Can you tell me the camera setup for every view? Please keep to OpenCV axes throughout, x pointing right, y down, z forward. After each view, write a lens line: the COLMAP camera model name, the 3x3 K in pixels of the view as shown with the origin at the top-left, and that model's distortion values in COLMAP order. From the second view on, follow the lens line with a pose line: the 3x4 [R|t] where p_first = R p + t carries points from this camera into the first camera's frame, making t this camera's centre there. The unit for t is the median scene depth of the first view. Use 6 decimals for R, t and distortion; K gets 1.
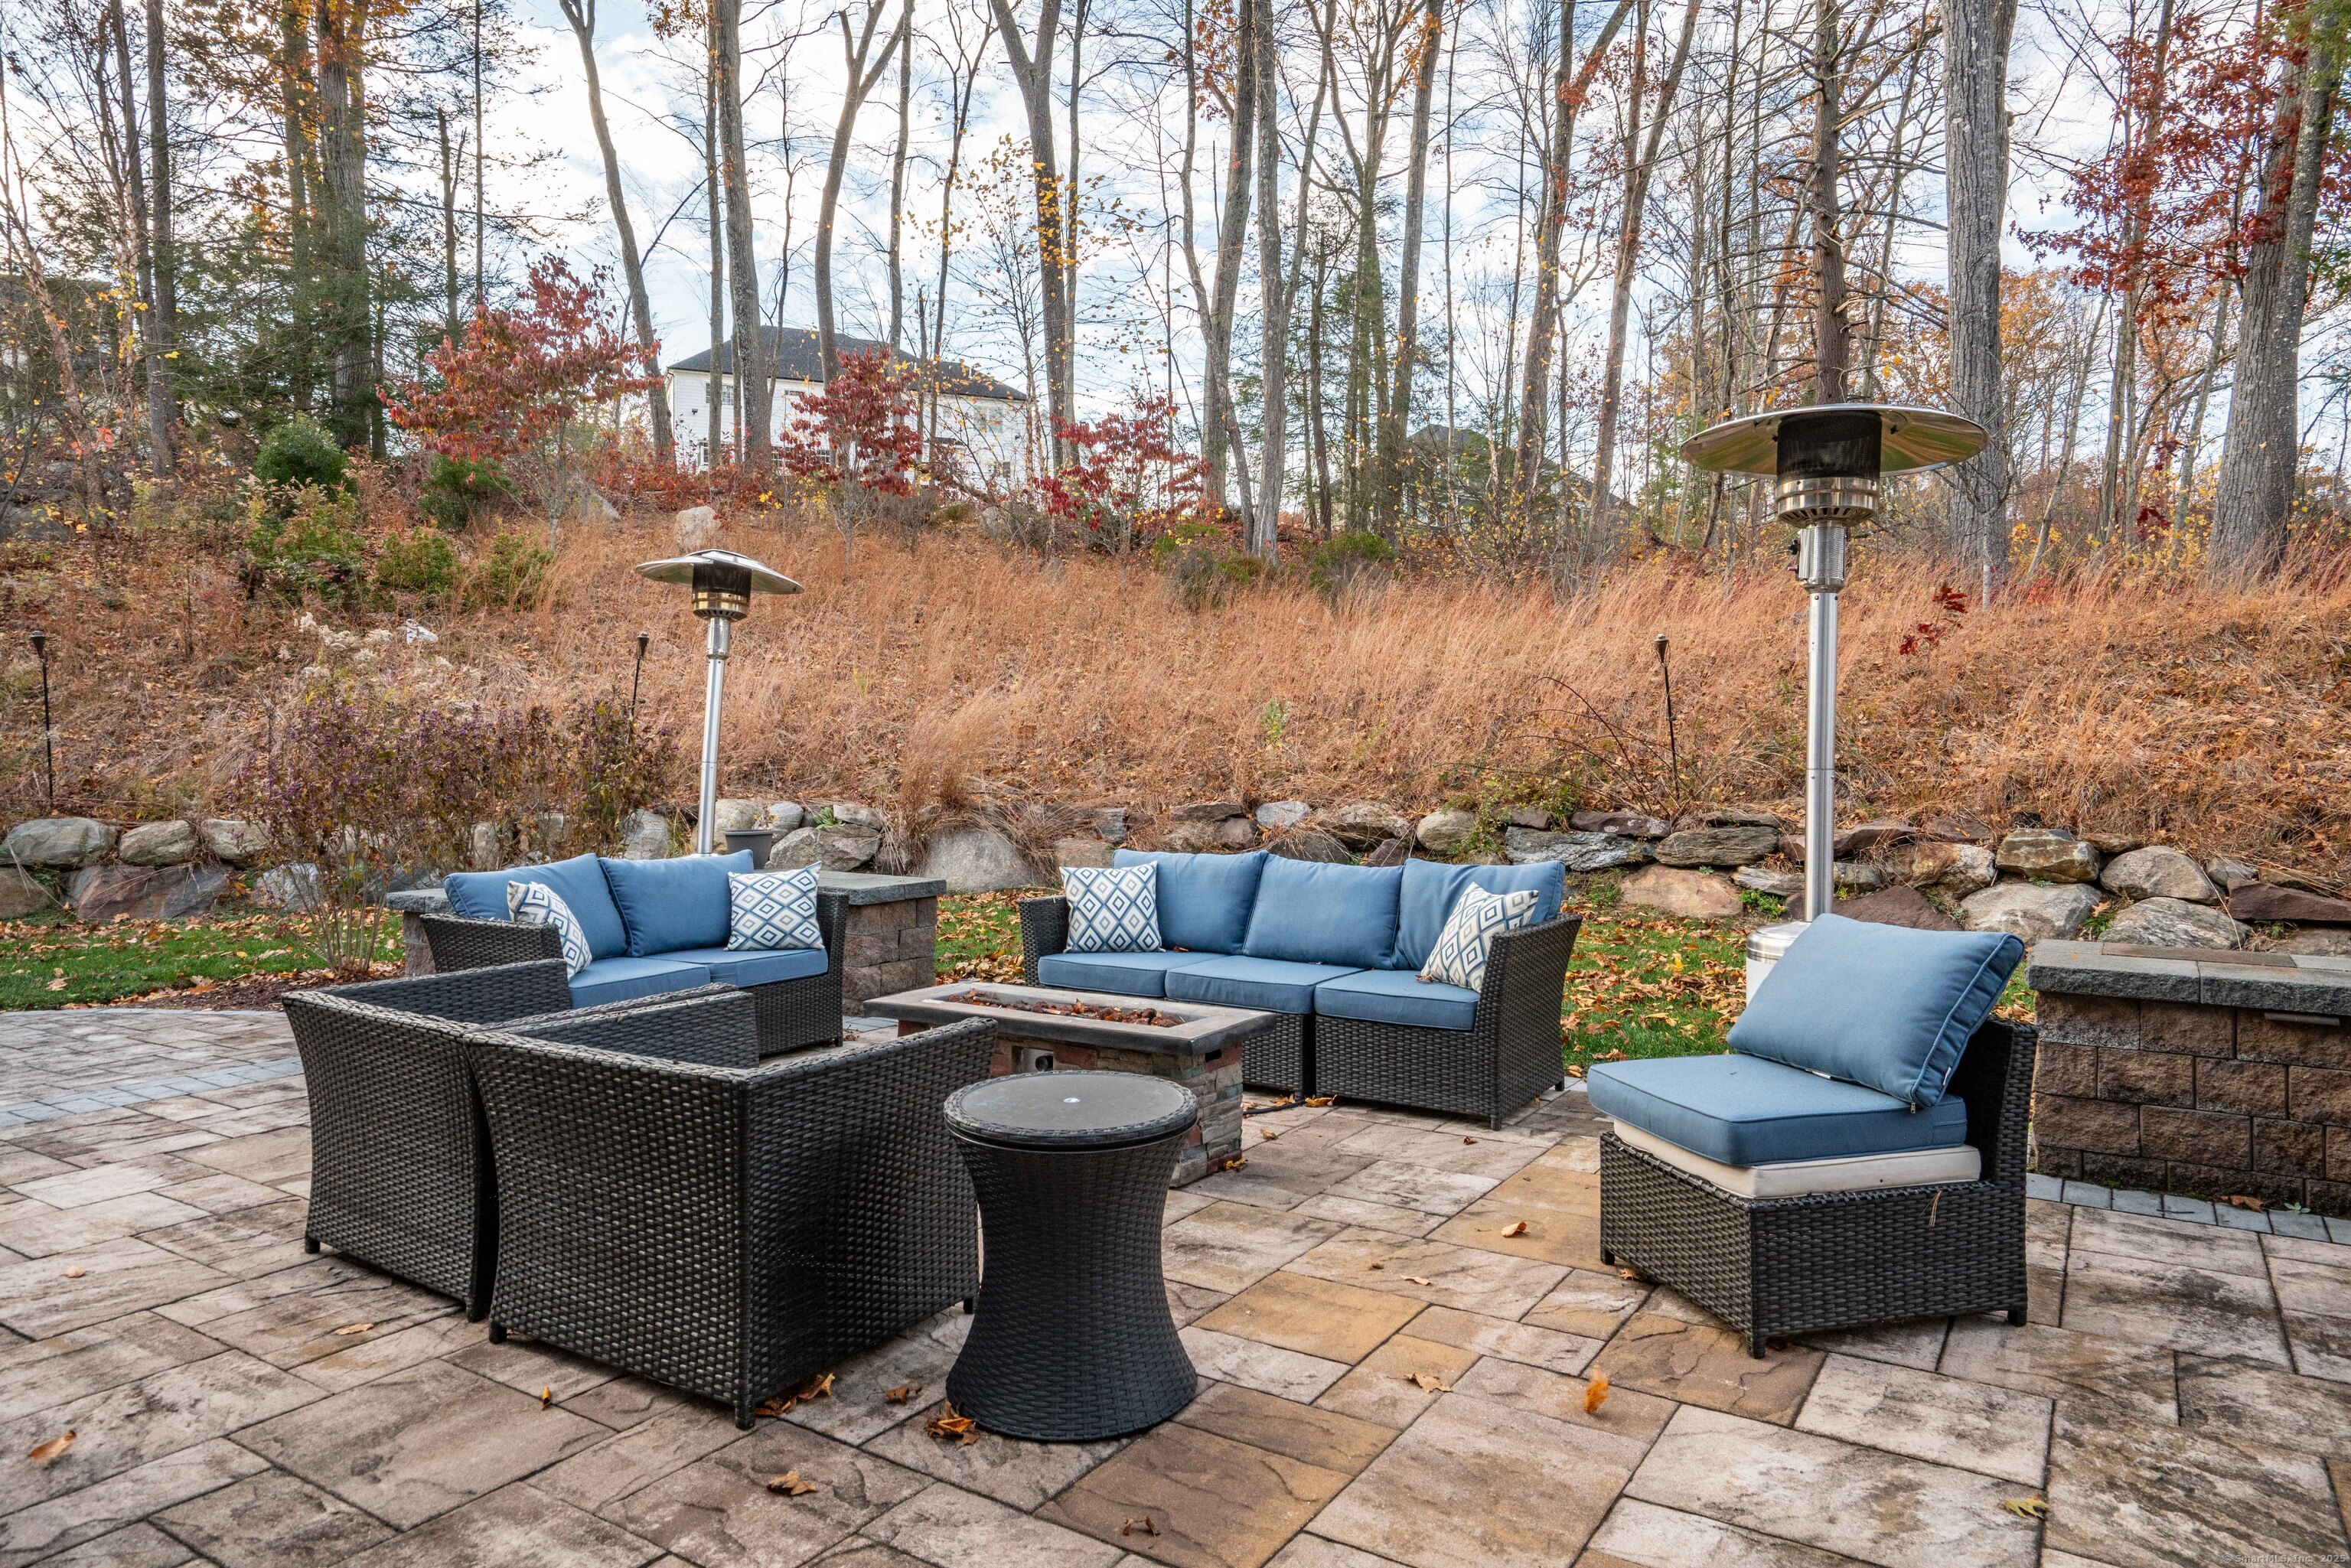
lens RADIAL K [[1475.8, 0, 1179.2], [0, 1475.8, 784.3], [0, 0, 1]] dist [-0.003284, 0.001471]
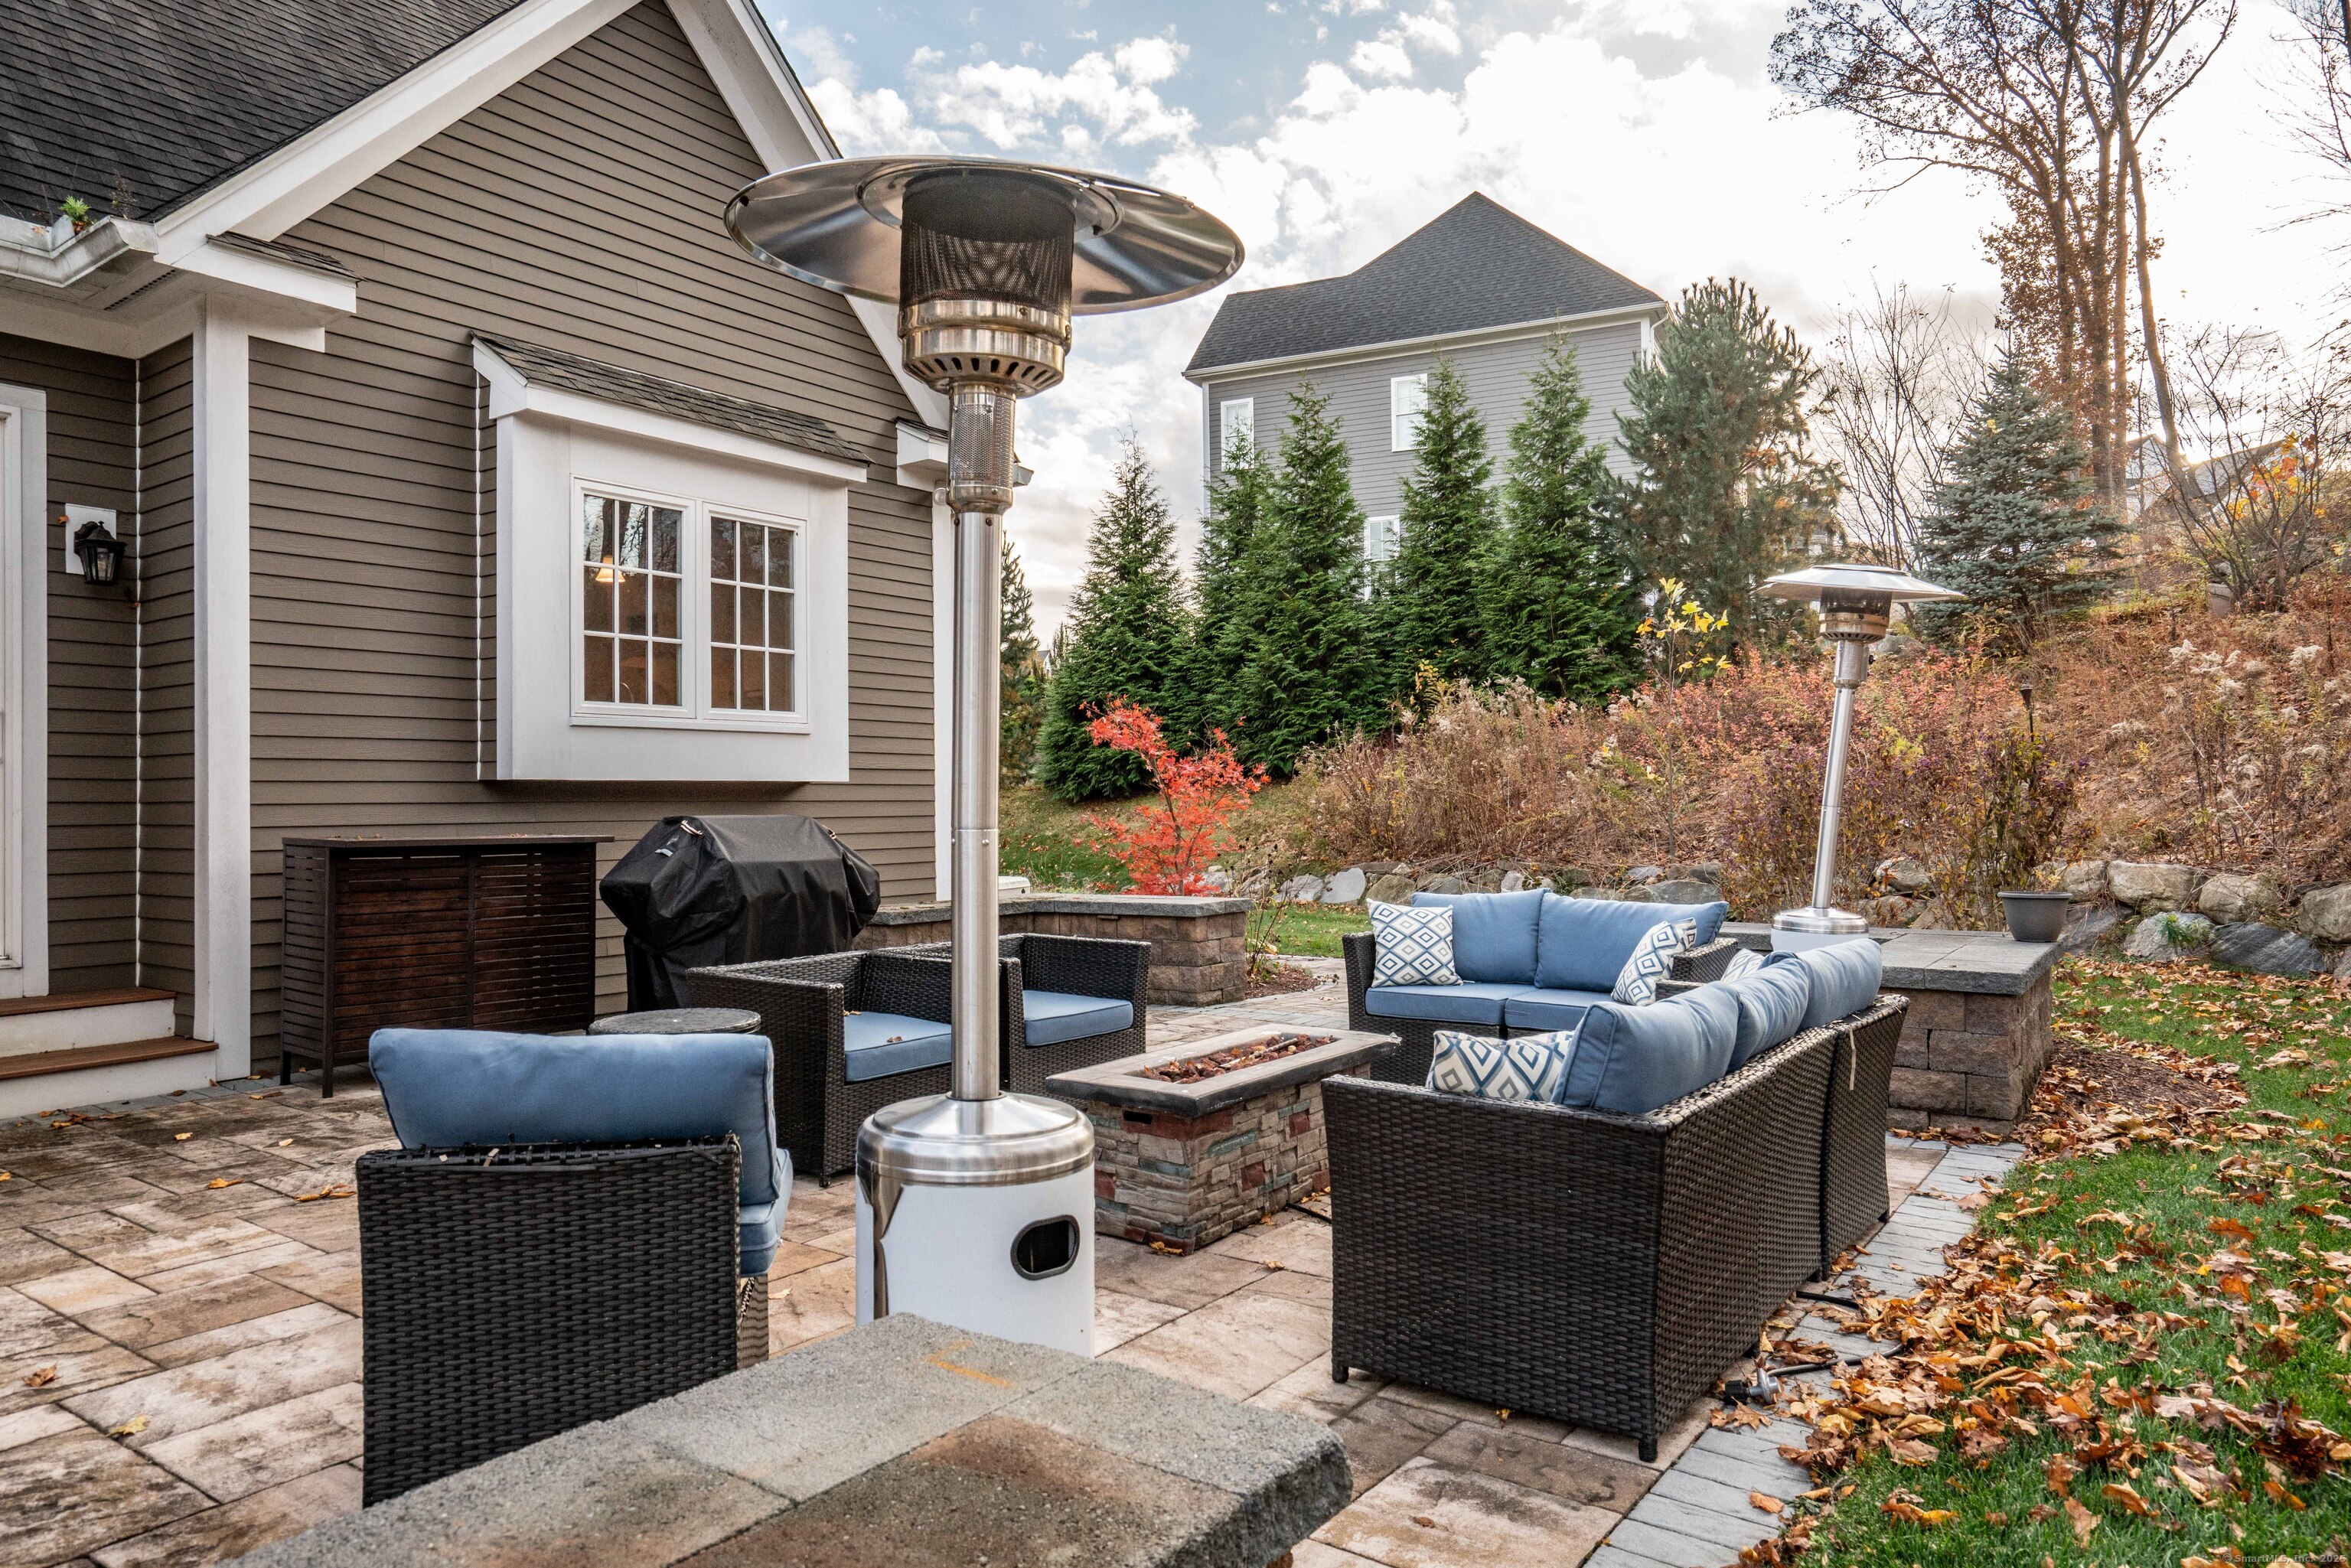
lens RADIAL K [[1476.7, 0, 1184.6], [0, 1476.7, 788.5], [0, 0, 1]] dist [-0.035274, 0.021740]
pose [[-0.047094, -0.005578, -0.998875, 1.334713], [-0.019240, 0.999804, -0.004676, -0.031176], [0.998705, 0.018998, -0.047192, 1.479528]]
